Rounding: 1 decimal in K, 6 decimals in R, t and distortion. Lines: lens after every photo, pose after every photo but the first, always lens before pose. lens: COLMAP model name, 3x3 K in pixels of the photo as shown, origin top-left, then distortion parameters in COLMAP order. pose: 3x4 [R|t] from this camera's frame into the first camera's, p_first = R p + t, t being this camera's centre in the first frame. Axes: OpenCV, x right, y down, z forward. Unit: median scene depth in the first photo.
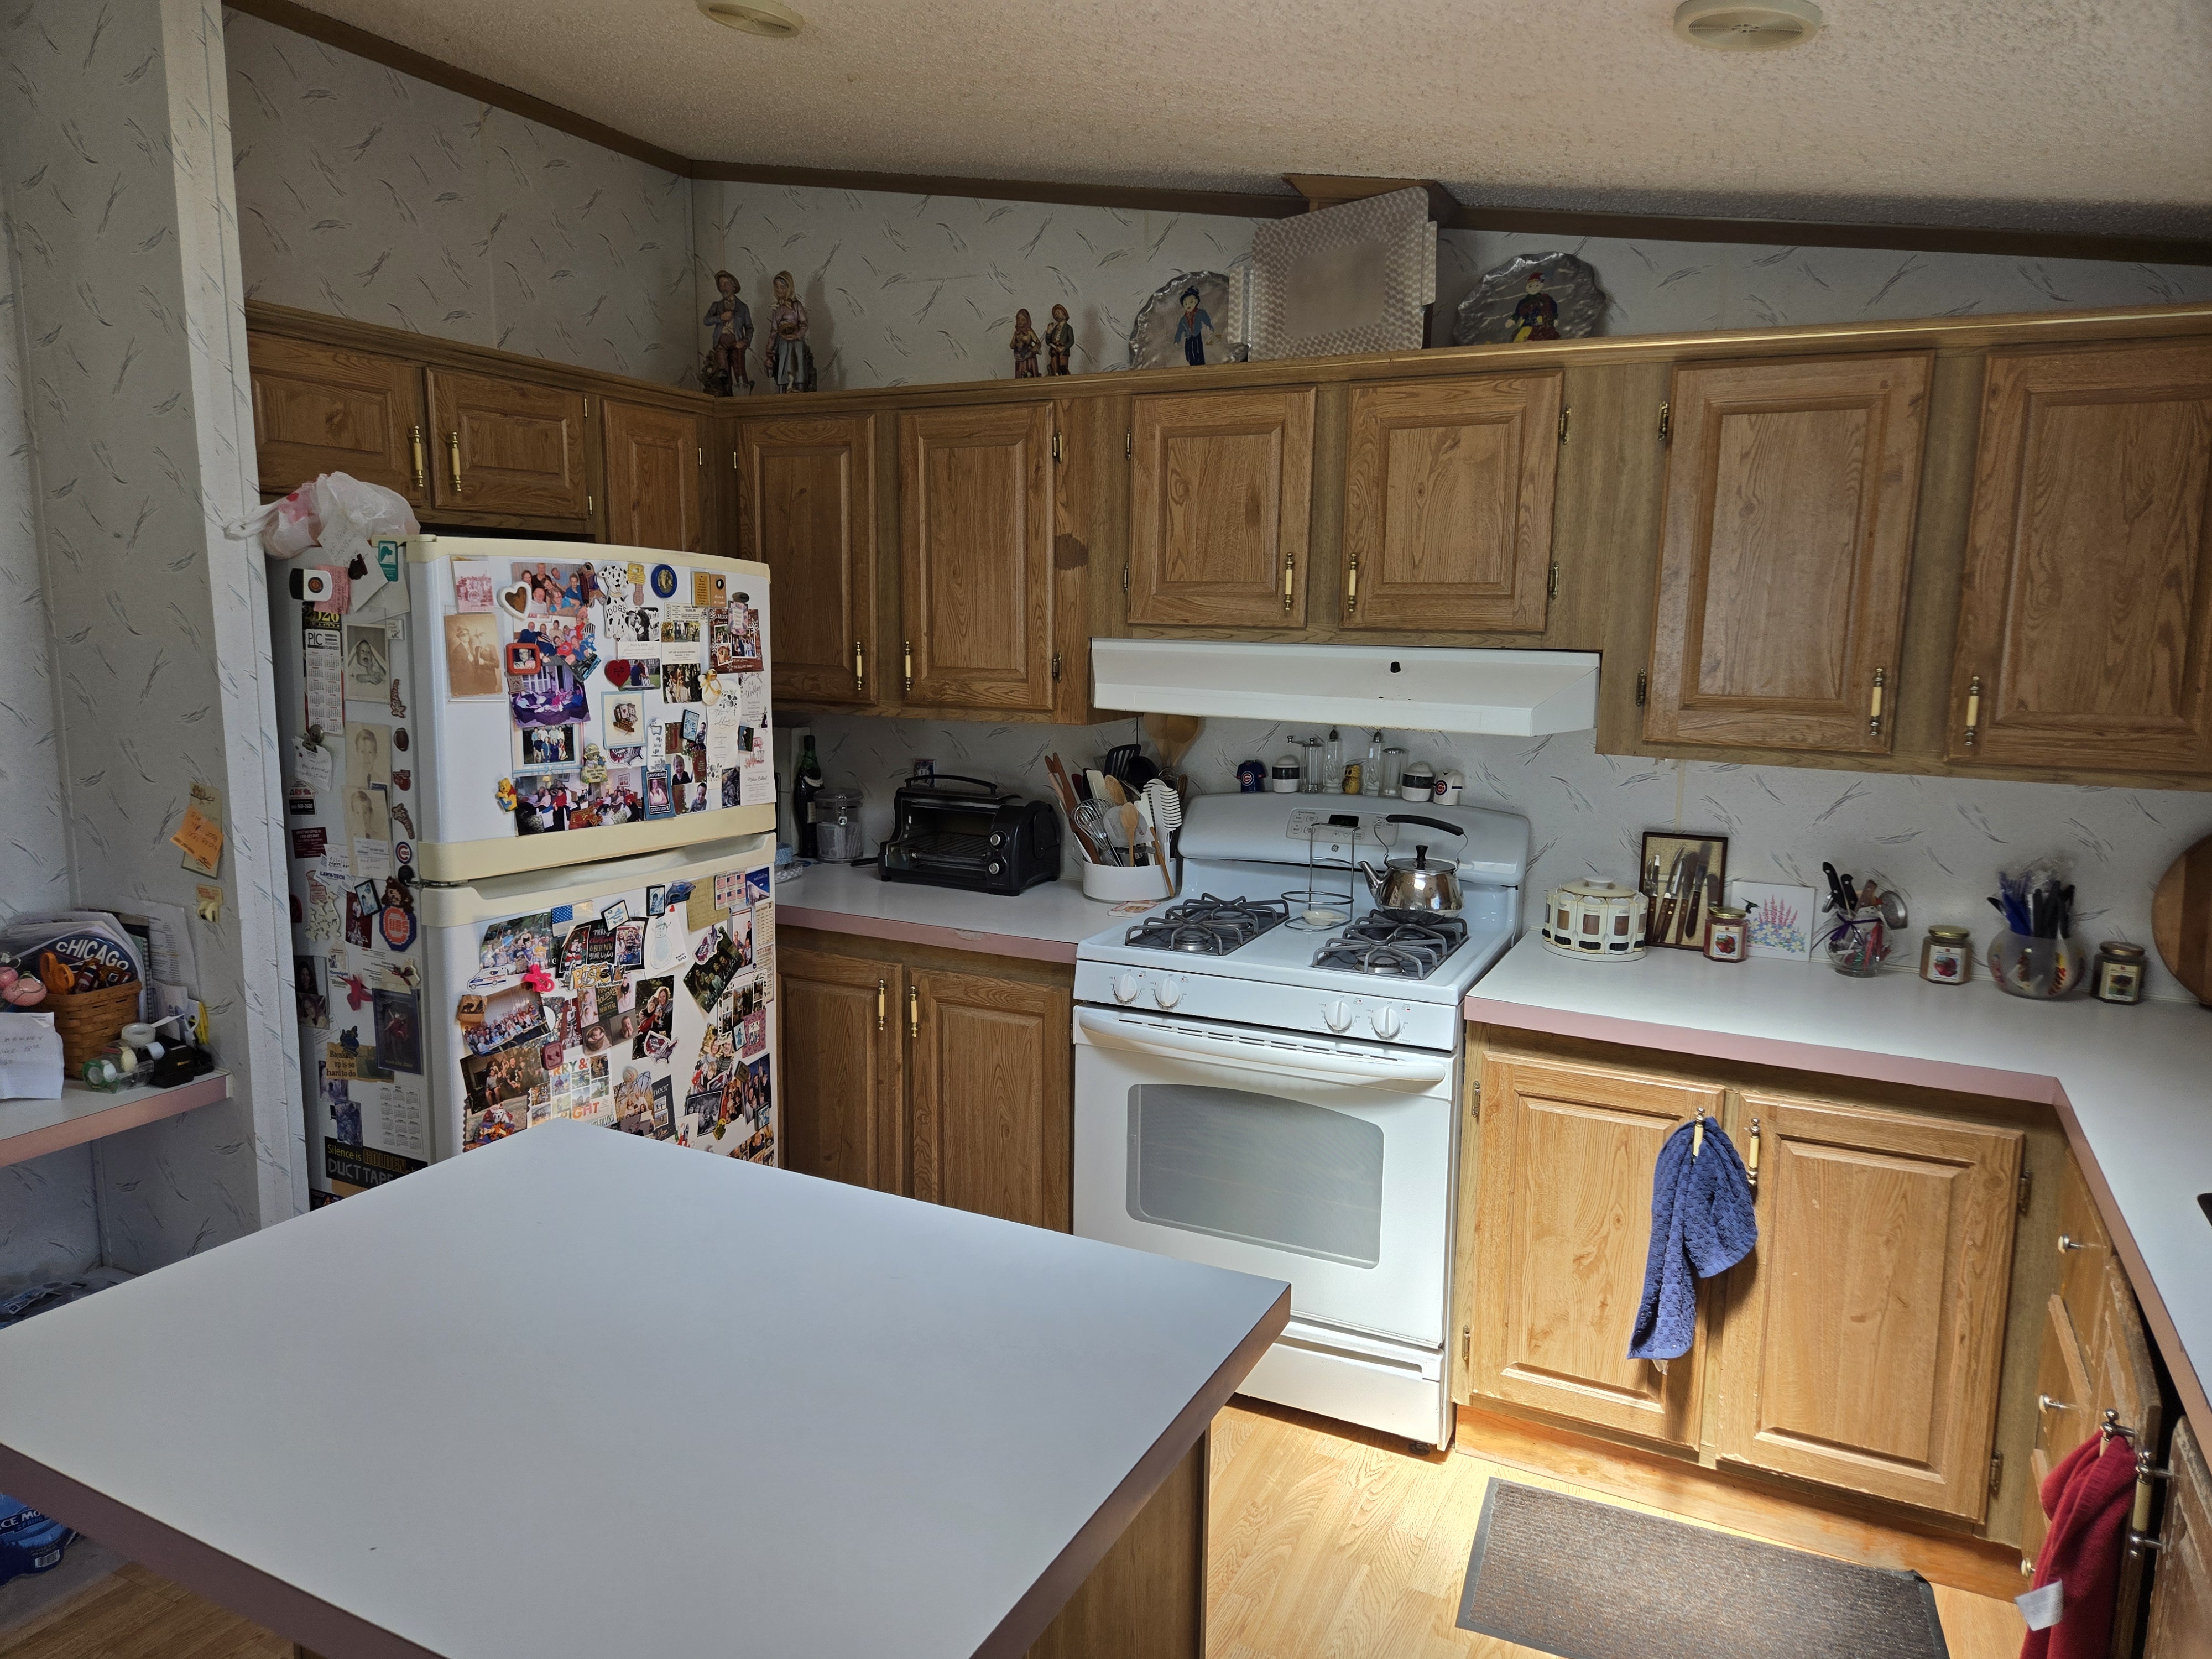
lens RADIAL K [[1500.4, 0, 1103.0], [0, 1500.4, 836.3], [0, 0, 1]] dist [0.070919, -0.066136]
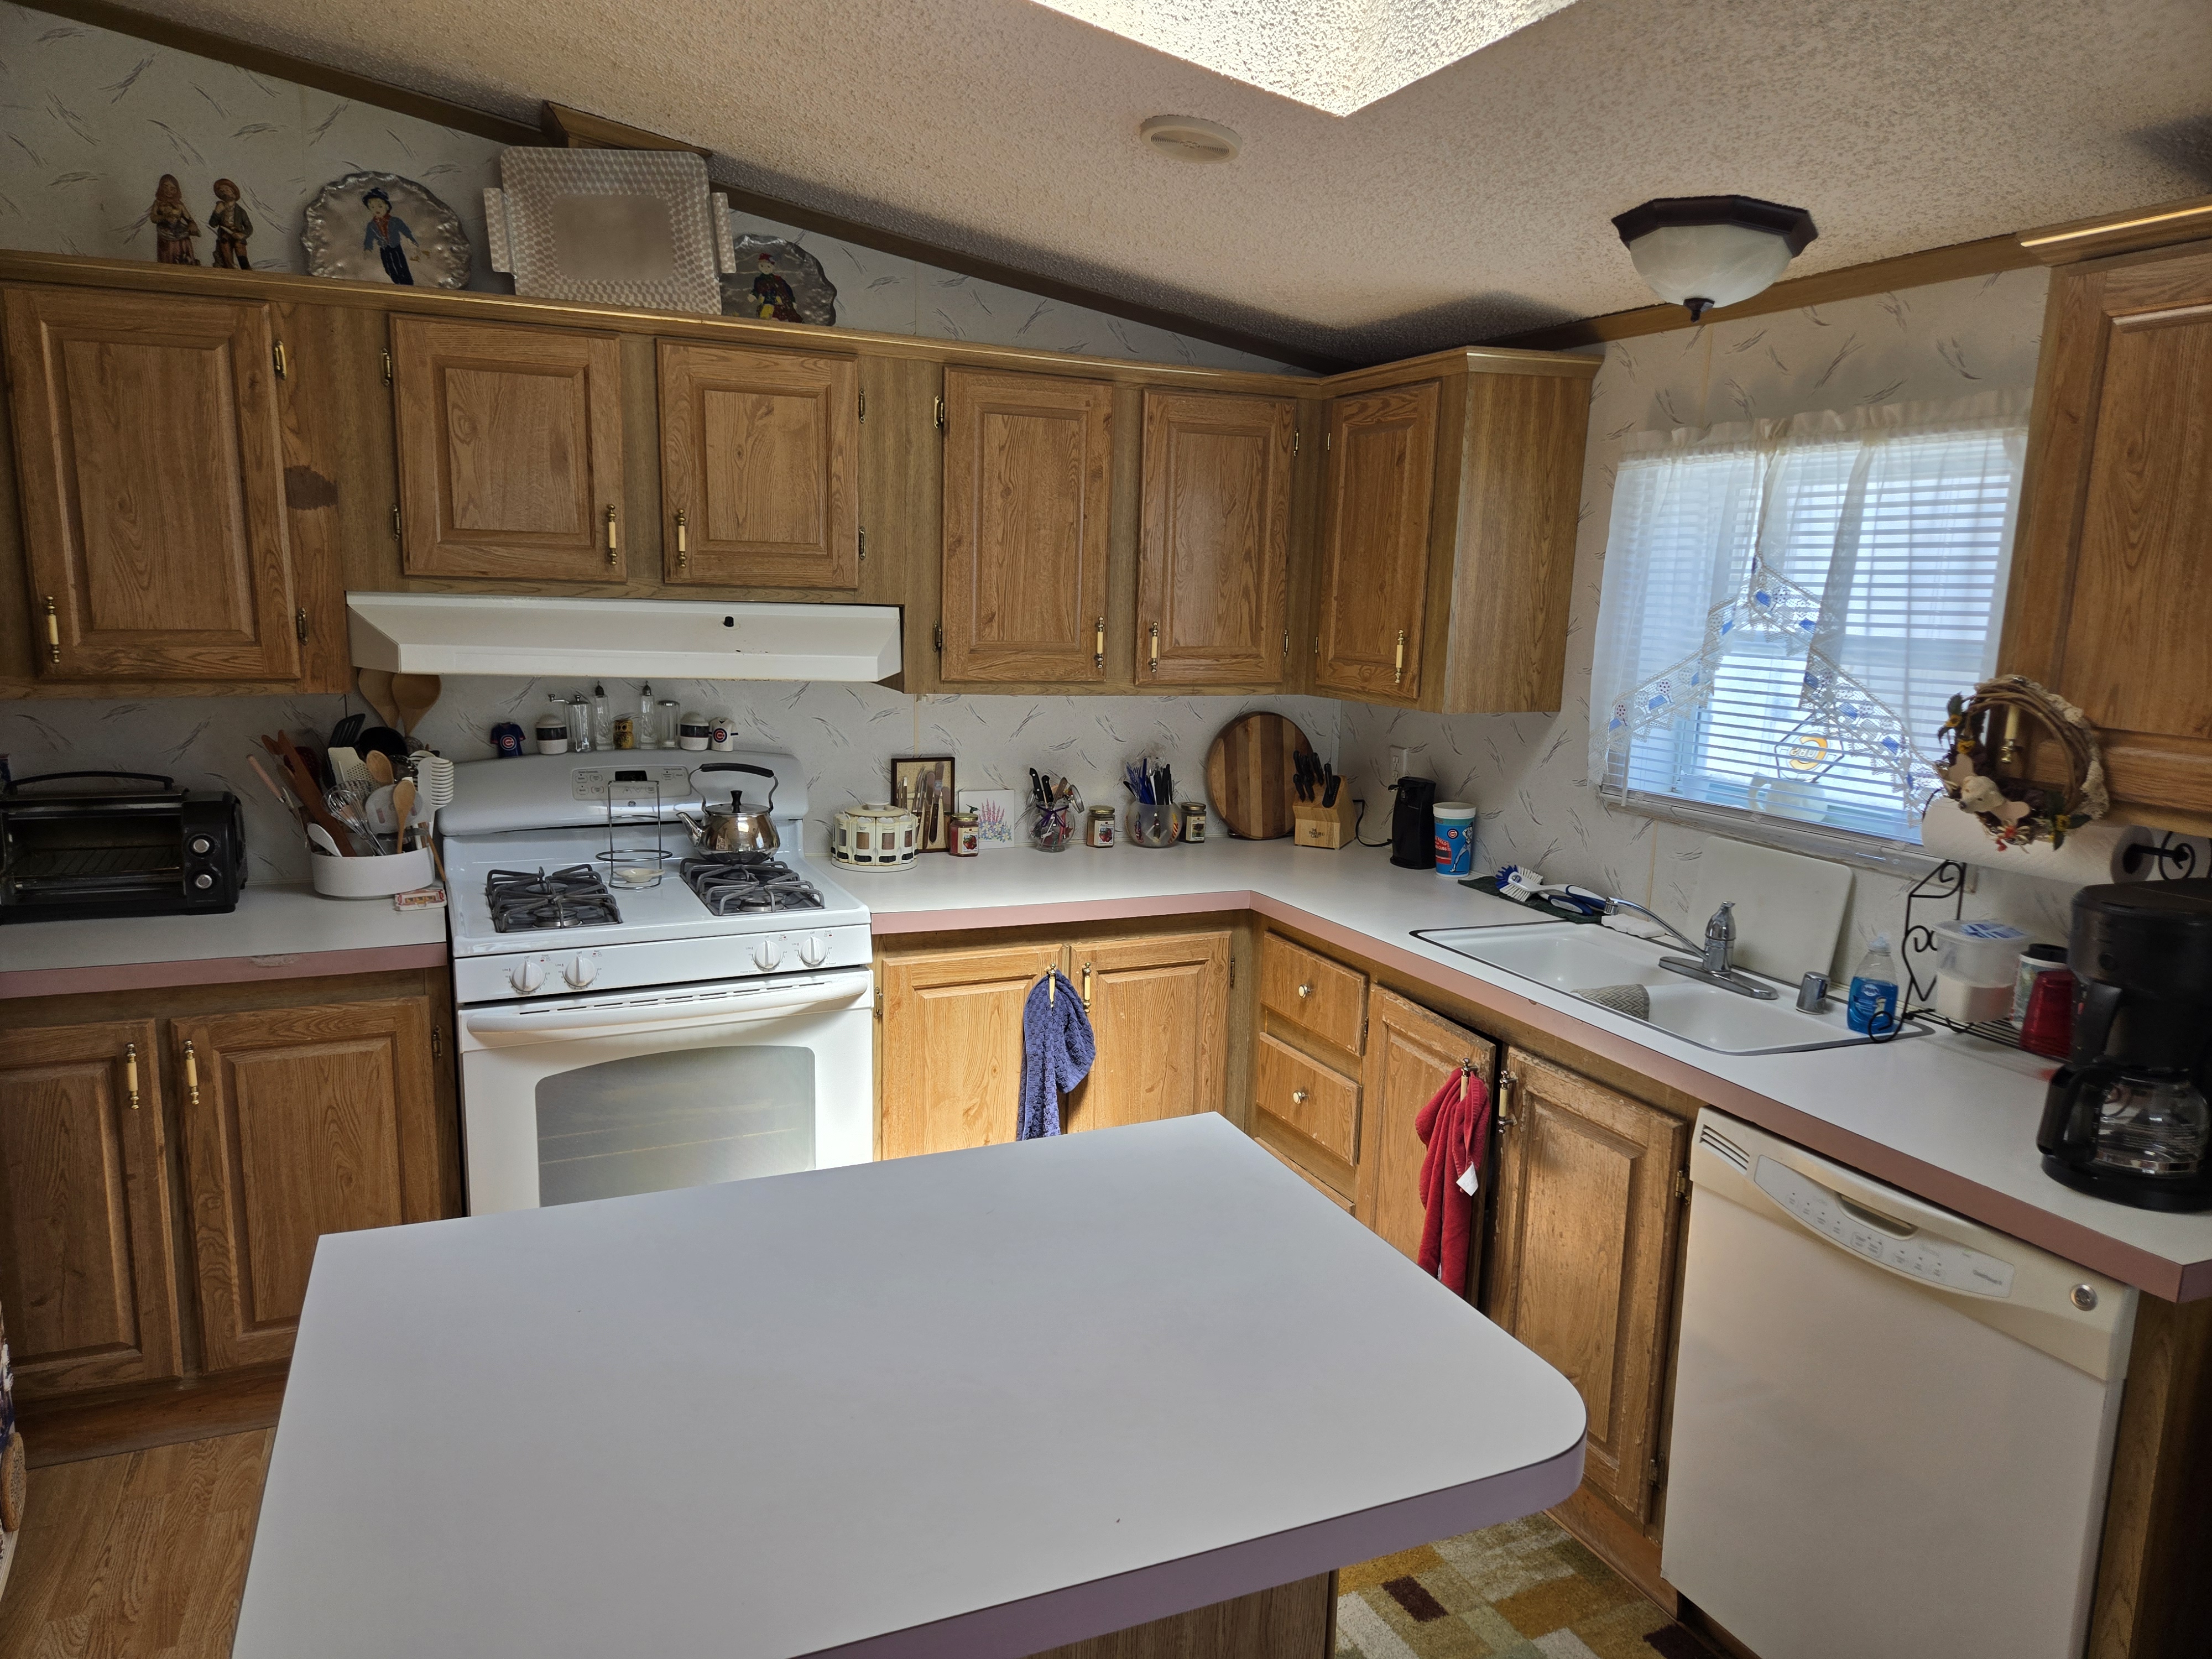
lens RADIAL K [[1491.8, 0, 1112.1], [0, 1491.8, 842.1], [0, 0, 1]] dist [0.075018, -0.076361]
pose [[0.624733, -0.133932, 0.769266, -0.453624], [0.100590, 0.990775, 0.090807, -0.028005], [-0.774332, 0.020650, 0.632442, 0.136179]]
